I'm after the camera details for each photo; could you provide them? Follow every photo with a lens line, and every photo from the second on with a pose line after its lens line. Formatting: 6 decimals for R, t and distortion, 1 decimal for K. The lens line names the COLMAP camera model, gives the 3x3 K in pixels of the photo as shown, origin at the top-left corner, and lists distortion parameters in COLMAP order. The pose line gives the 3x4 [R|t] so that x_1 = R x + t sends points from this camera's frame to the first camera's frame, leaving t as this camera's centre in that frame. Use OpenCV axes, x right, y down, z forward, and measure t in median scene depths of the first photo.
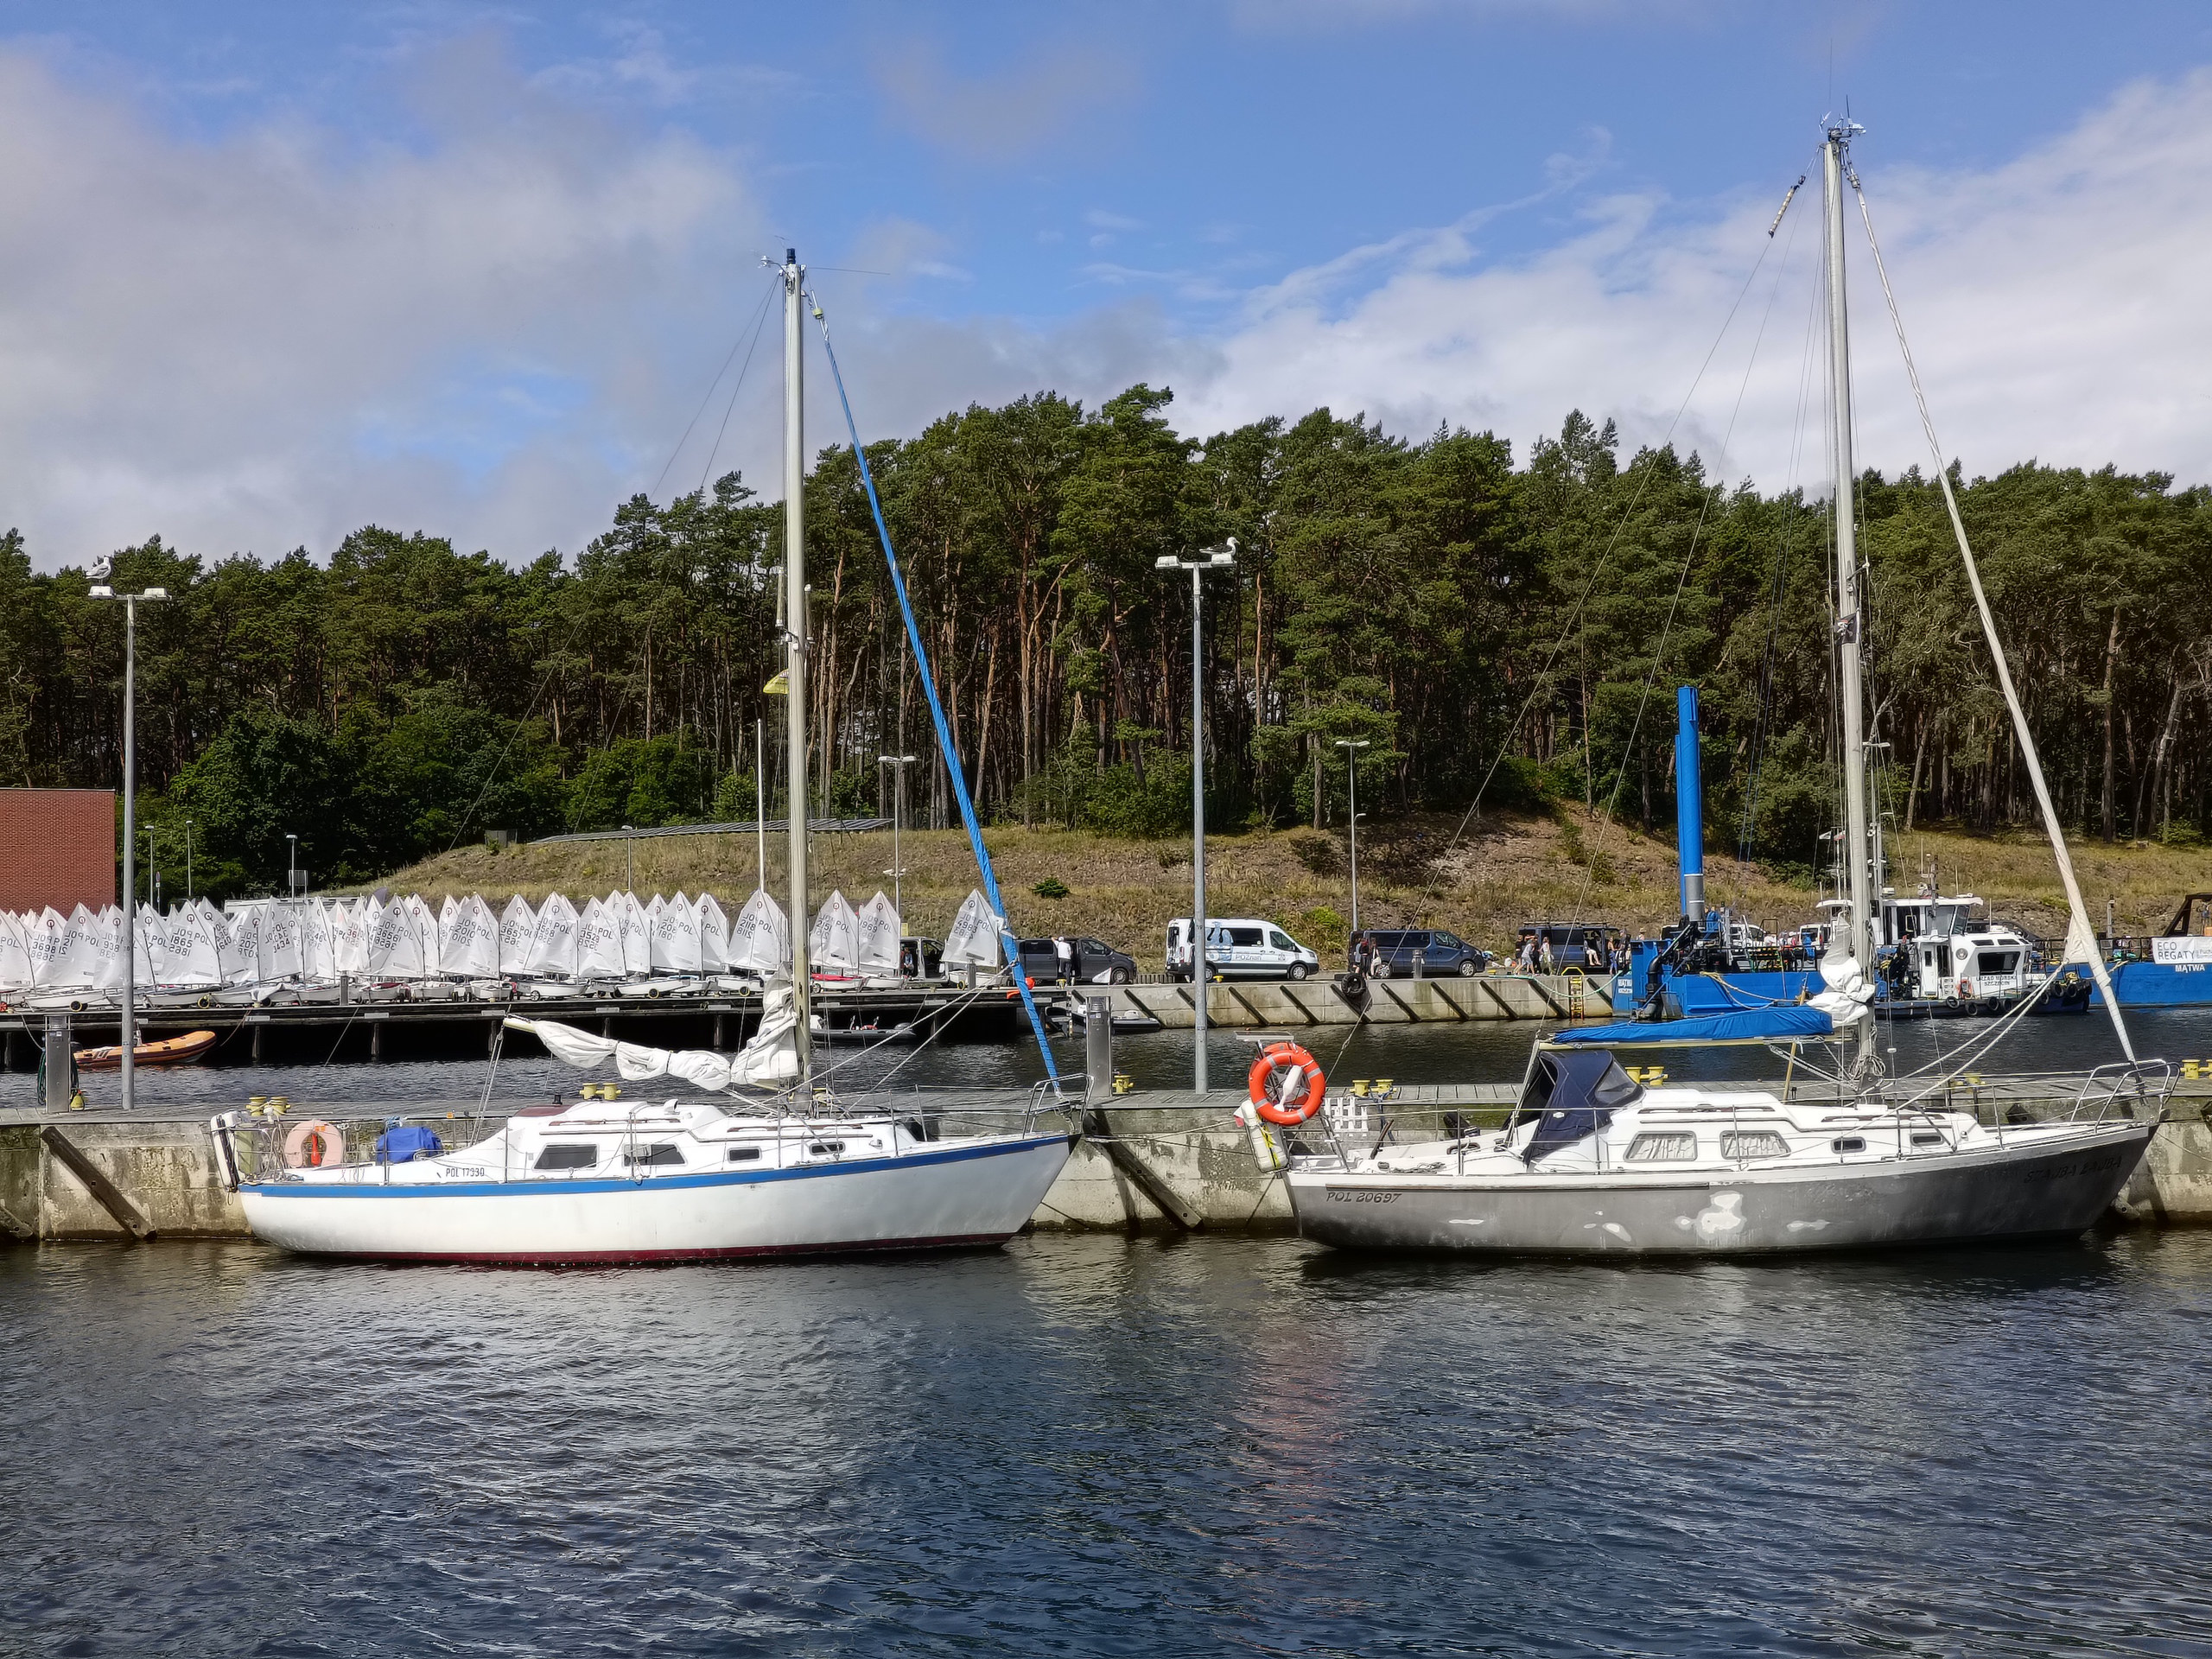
lens RADIAL K [[2996.2, 0, 1110.2], [0, 2996.2, 759.6], [0, 0, 1]] dist [0.008837, 0.176478]
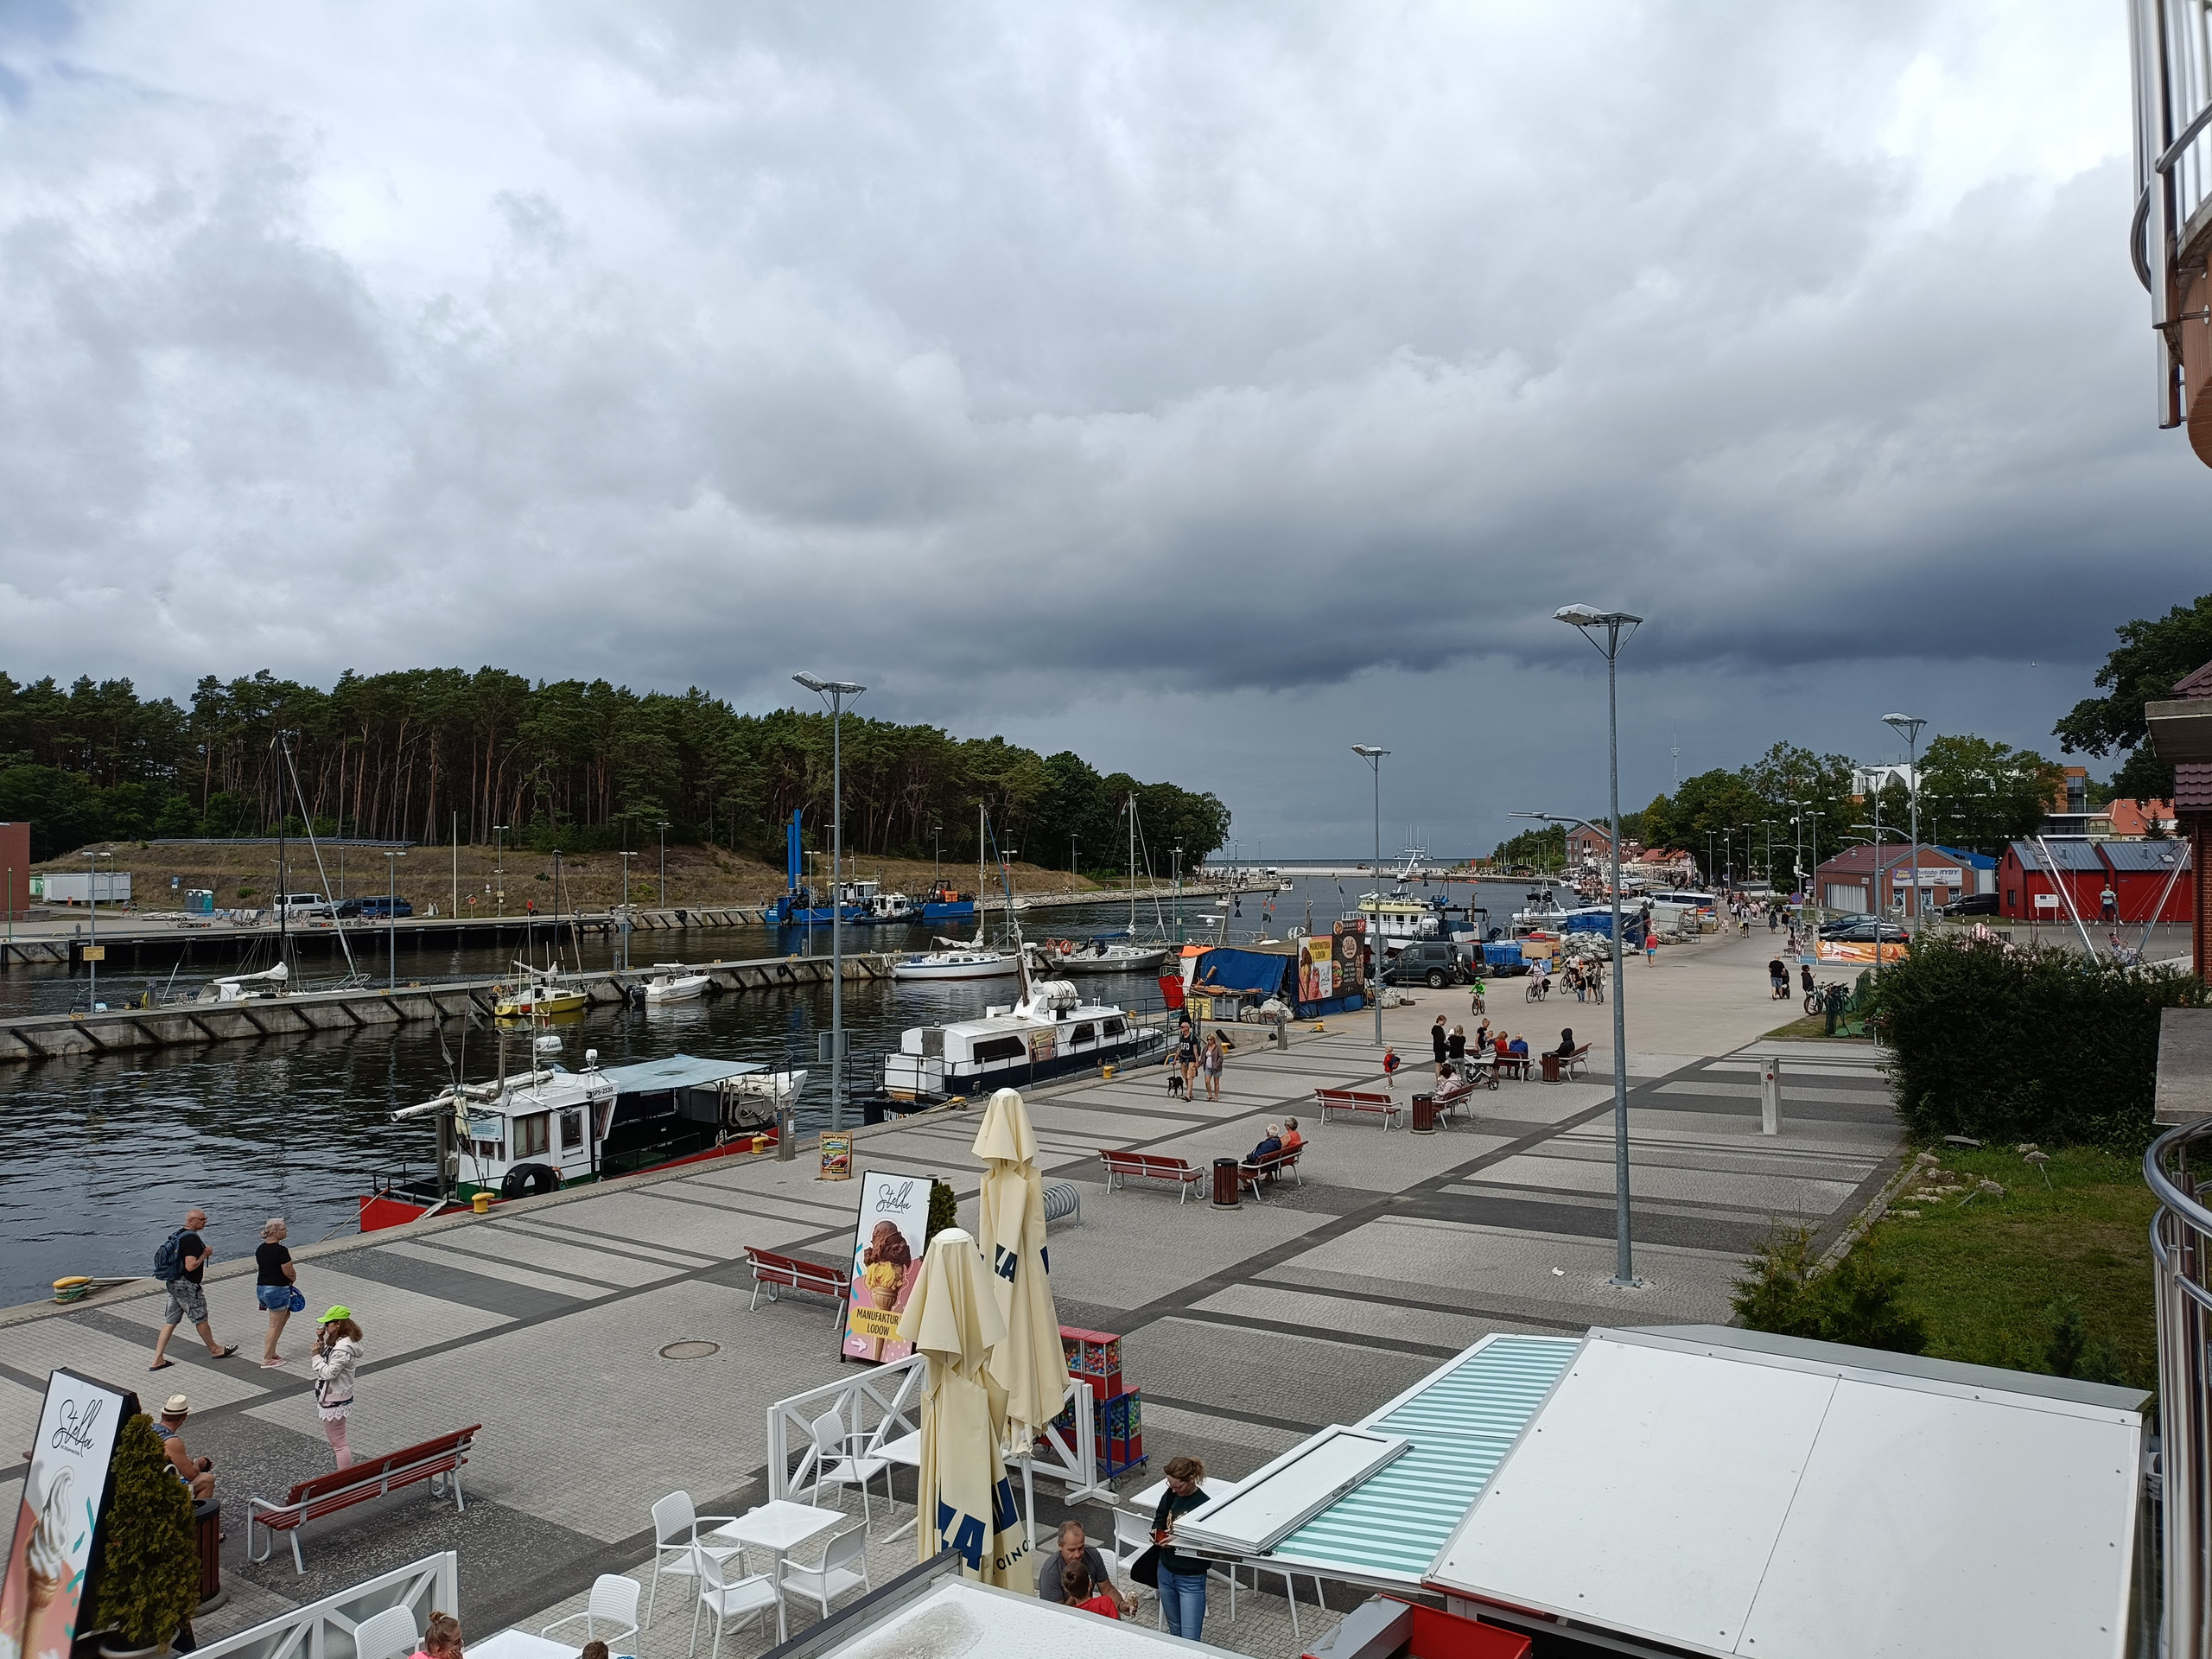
lens RADIAL K [[1629.1, 0, 1112.5], [0, 1629.1, 804.4], [0, 0, 1]] dist [0.055106, -0.046931]
pose [[0.817803, 0.029557, 0.574739, -0.488367], [-0.042142, 0.999075, 0.008585, -0.058469], [-0.573953, -0.031242, 0.818292, -0.487152]]
